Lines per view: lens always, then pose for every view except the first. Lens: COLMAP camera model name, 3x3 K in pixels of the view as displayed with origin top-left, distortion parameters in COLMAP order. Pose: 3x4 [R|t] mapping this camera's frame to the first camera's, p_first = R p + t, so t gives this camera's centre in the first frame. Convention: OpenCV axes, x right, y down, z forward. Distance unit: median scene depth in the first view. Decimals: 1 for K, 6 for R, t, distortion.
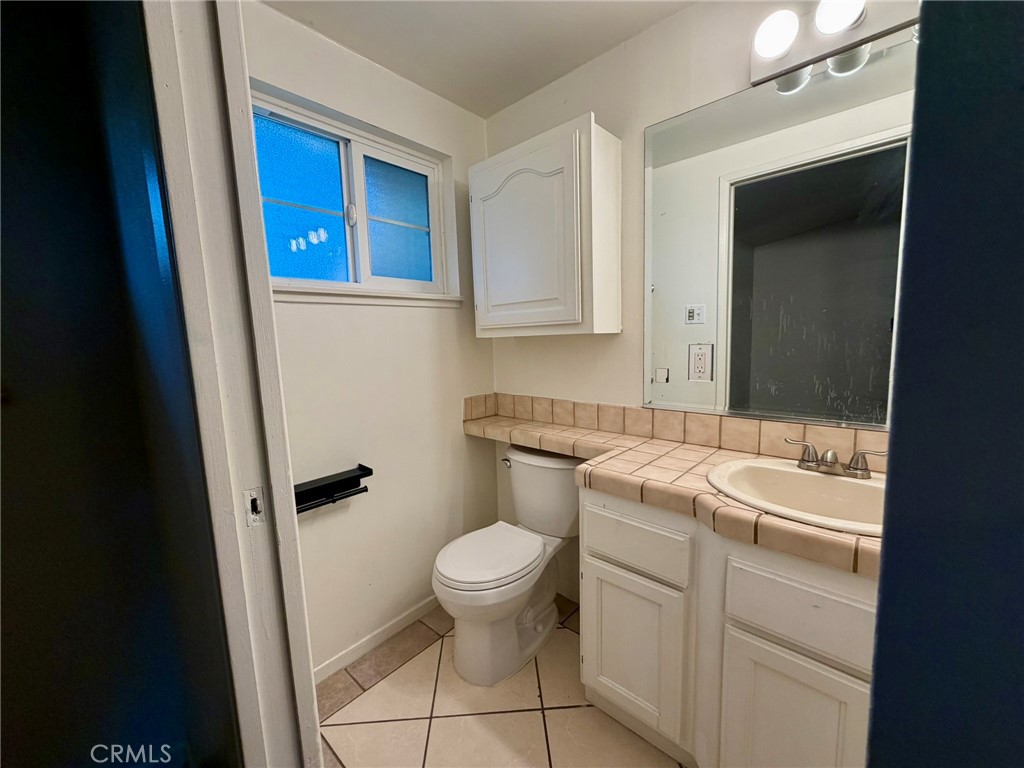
lens RADIAL K [[409.2, 0, 511.0], [0, 409.2, 387.5], [0, 0, 1]] dist [0.001528, 0.000091]
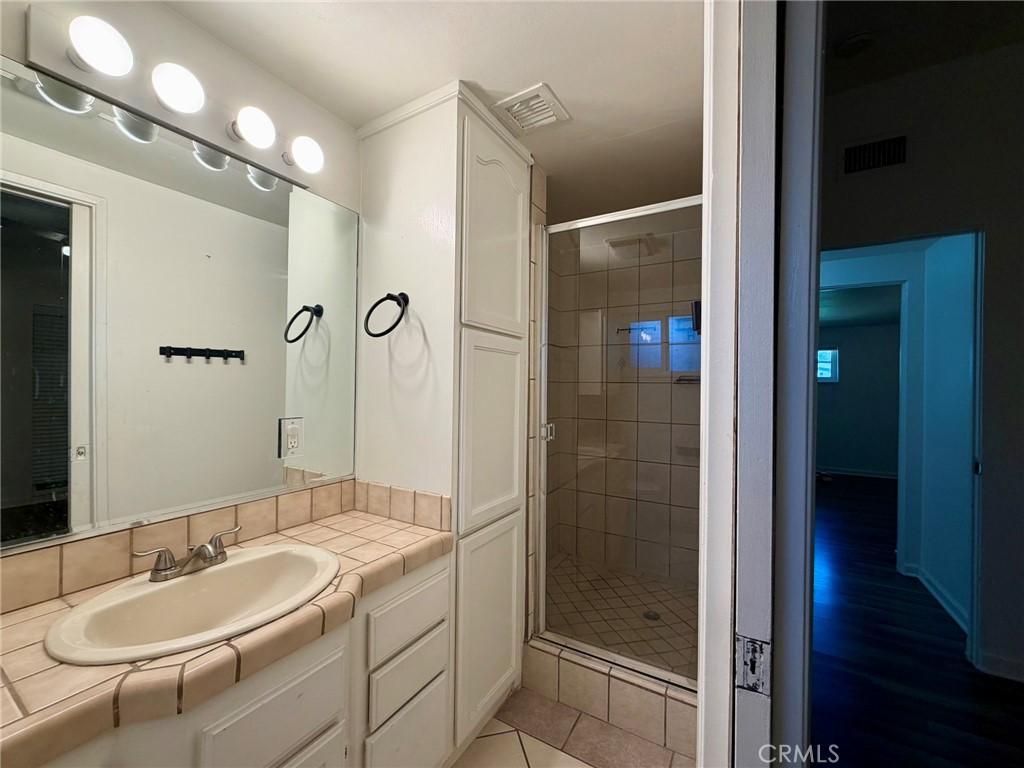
lens RADIAL K [[409.2, 0, 509.3], [0, 409.2, 389.1], [0, 0, 1]] dist [0.001528, 0.000091]
pose [[-0.204005, 0.029460, 0.978526, -0.278213], [0.121521, 0.992578, -0.004548, -0.107917], [-0.971398, 0.117984, -0.206071, 0.496116]]
